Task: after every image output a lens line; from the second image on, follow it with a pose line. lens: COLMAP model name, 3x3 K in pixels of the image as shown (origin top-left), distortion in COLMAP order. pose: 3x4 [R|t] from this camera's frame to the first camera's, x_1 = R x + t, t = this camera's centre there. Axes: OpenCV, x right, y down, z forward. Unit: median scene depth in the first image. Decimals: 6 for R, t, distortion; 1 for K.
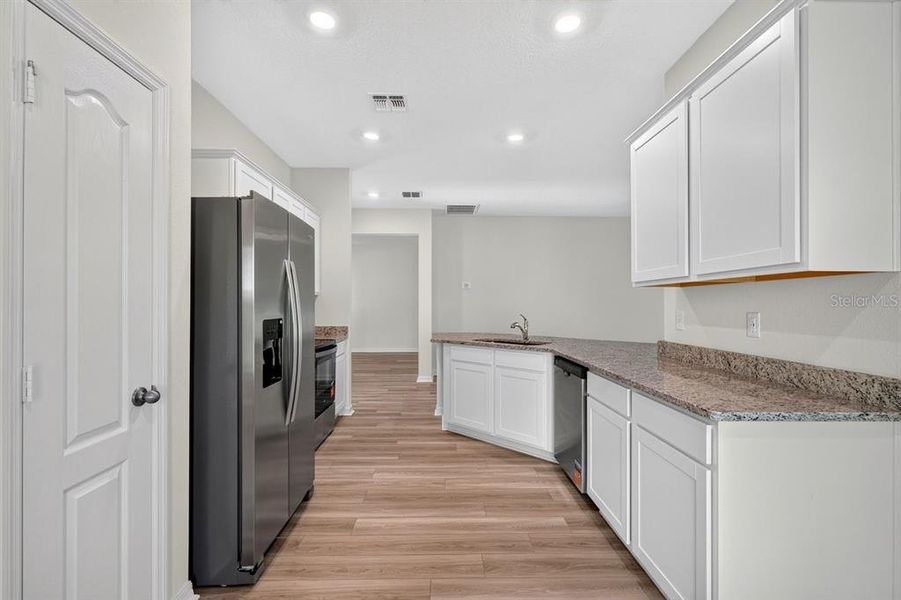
lens RADIAL K [[403.4, 0, 446.1], [0, 403.4, 301.7], [0, 0, 1]] dist [-0.000582, -0.000191]
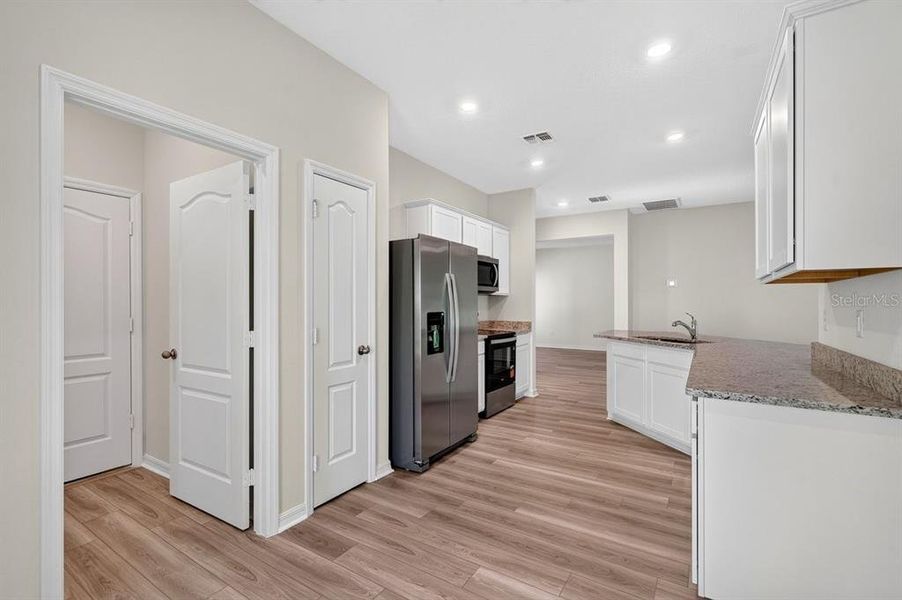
lens RADIAL K [[405.4, 0, 449.3], [0, 405.4, 300.8], [0, 0, 1]] dist [-0.000347, -0.000268]
pose [[0.835277, -0.005058, -0.549806, 0.336729], [0.004688, 0.999987, -0.002078, 0.002033], [0.549809, -0.000842, 0.835290, -0.200318]]
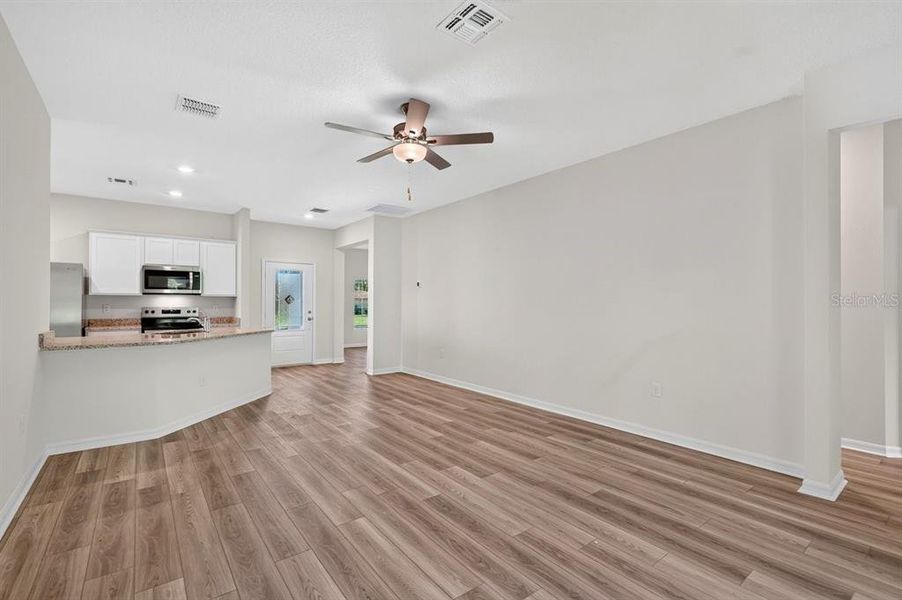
lens RADIAL K [[403.9, 0, 446.5], [0, 403.9, 301.7], [0, 0, 1]] dist [-0.000582, -0.000191]
pose [[0.601547, -0.001281, -0.798836, 2.208127], [0.001744, 0.999998, -0.000290, 0.007403], [0.798836, -0.001219, 0.601548, 1.173357]]
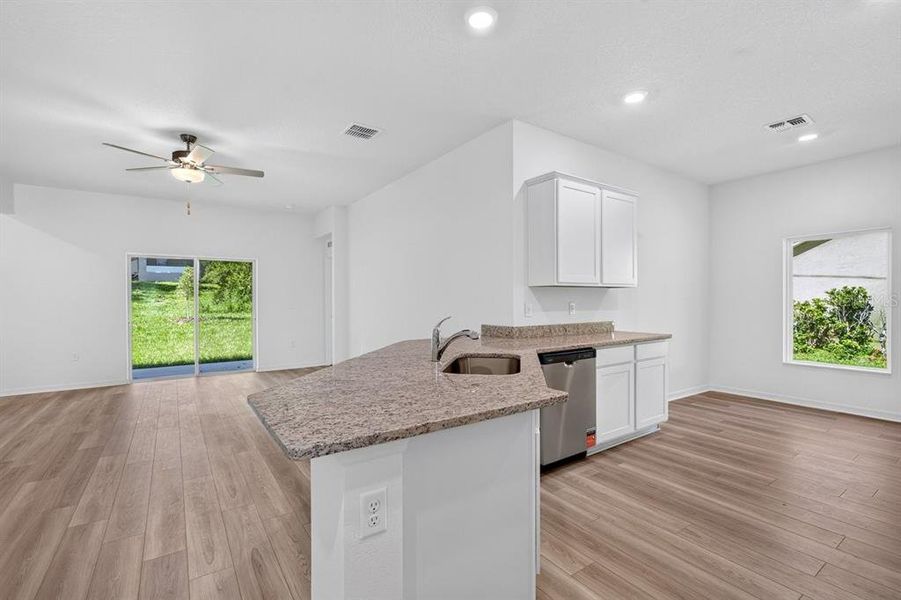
lens RADIAL K [[405.0, 0, 448.8], [0, 405.0, 300.8], [0, 0, 1]] dist [-0.000347, -0.000268]
pose [[-0.559901, -0.002304, 0.828556, -0.396680], [-0.001089, 0.999997, 0.002045, 0.010822], [-0.828559, 0.000243, -0.559902, 1.813239]]
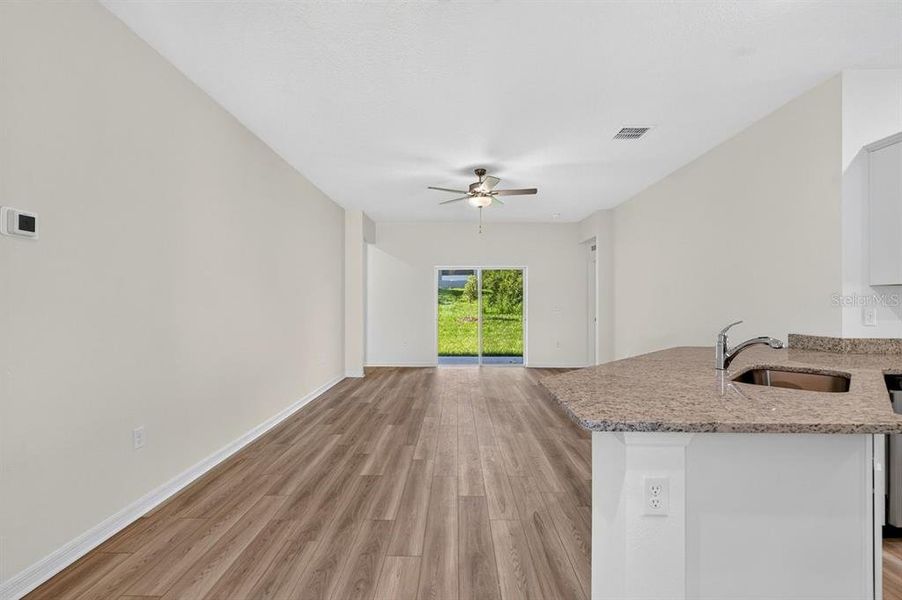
lens RADIAL K [[403.9, 0, 446.5], [0, 403.9, 301.7], [0, 0, 1]] dist [-0.000582, -0.000191]
pose [[0.031416, 0.002757, 0.999503, -0.462777], [-0.006534, 0.999975, -0.002553, 0.014374], [-0.999485, -0.006451, 0.031433, 1.860084]]
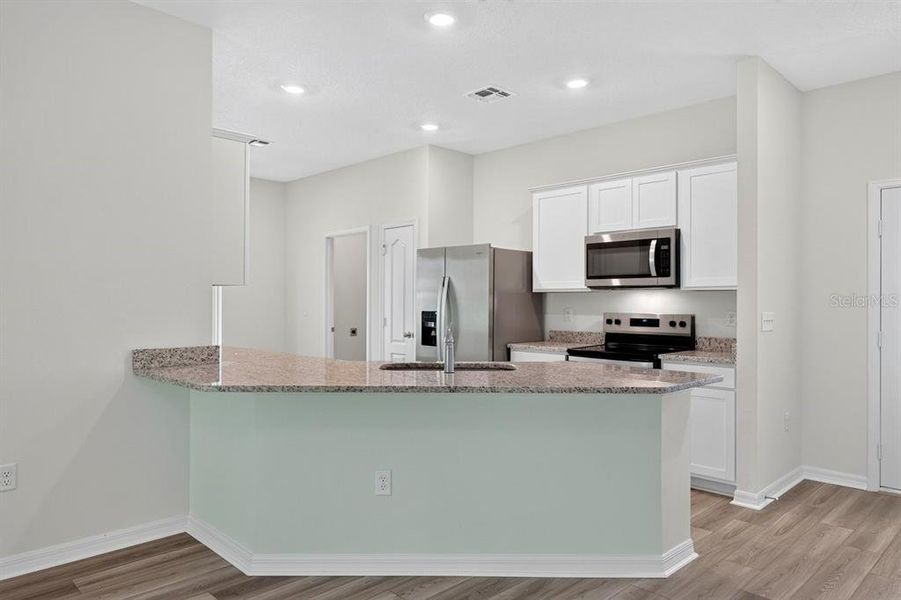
lens RADIAL K [[602.1, 0, 450.5], [0, 602.1, 300.0], [0, 0, 1]] dist [-0.000611, 0.000674]
pose [[-0.715724, -0.005919, -0.698359, 1.025307], [-0.000836, 0.999971, -0.007619, 0.009292], [0.698383, -0.004869, -0.715707, 2.157788]]
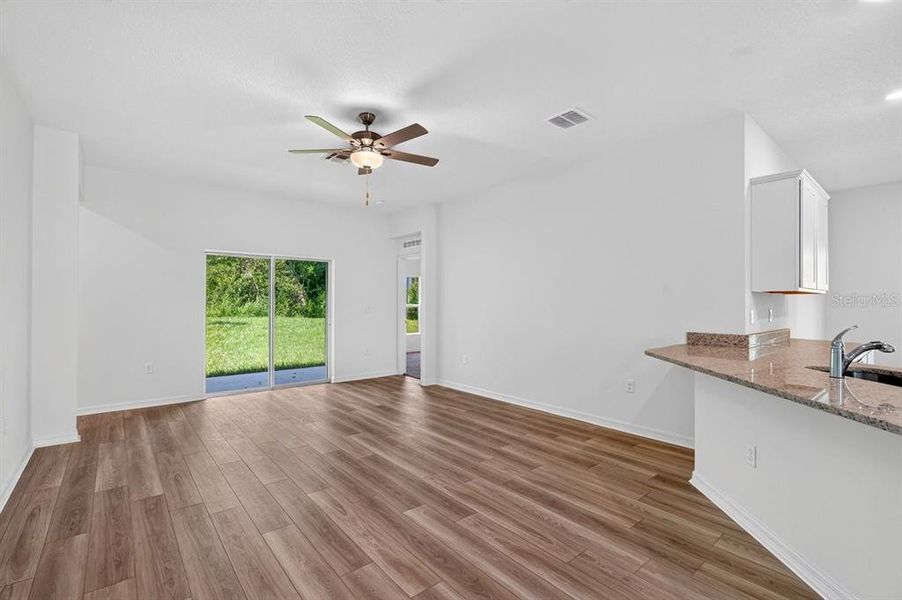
lens RADIAL K [[403.9, 0, 446.5], [0, 403.9, 301.7], [0, 0, 1]] dist [-0.000582, -0.000191]
pose [[-0.630169, 0.001233, 0.776457, 0.165385], [-0.006782, 0.999952, -0.007093, 0.011421], [-0.776428, -0.009736, -0.630131, 2.337984]]
